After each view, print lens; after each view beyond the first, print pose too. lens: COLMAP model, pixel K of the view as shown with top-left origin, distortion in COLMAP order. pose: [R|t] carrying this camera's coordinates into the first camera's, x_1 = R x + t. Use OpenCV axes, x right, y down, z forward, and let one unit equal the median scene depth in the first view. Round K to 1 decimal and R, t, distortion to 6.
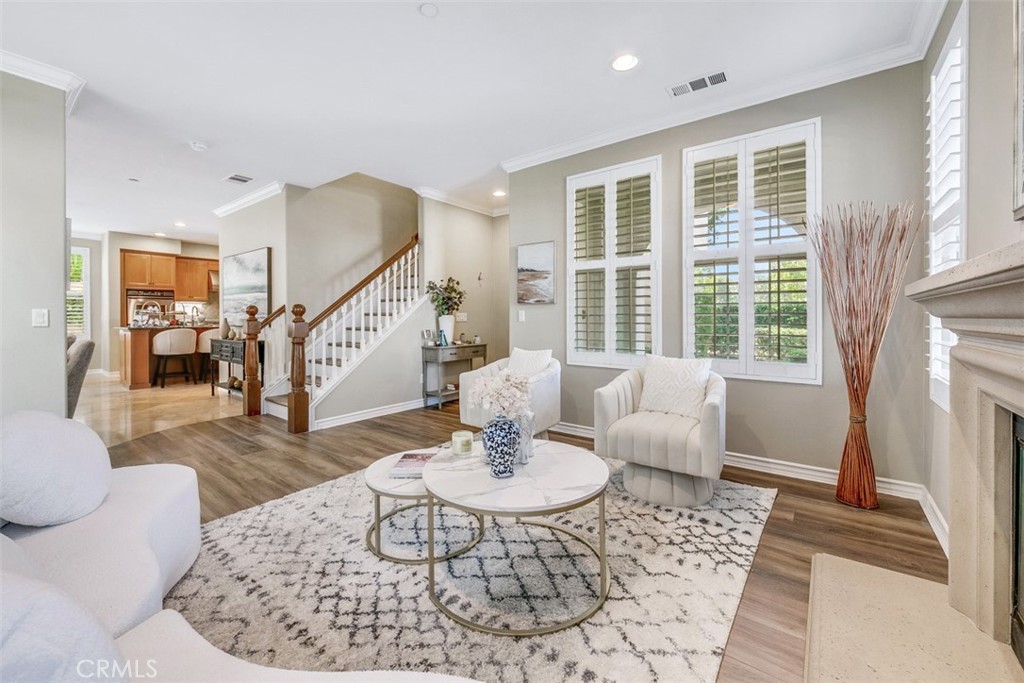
lens RADIAL K [[411.7, 0, 500.1], [0, 411.7, 312.7], [0, 0, 1]] dist [0.009941, -0.000237]
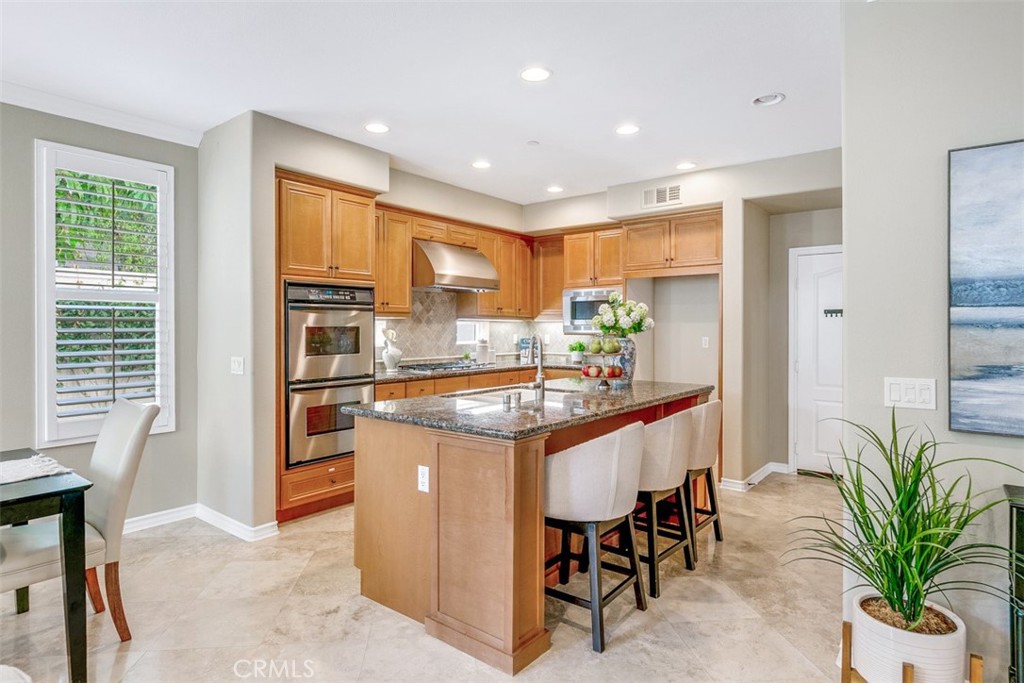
lens RADIAL K [[563.4, 0, 500.2], [0, 563.4, 327.6], [0, 0, 1]] dist [0.007412, 0.000761]
pose [[0.999976, 0.006770, 0.001722, -0.713895], [-0.006778, 0.999966, 0.004611, -0.022115], [-0.001691, -0.004622, 0.999988, 0.520322]]
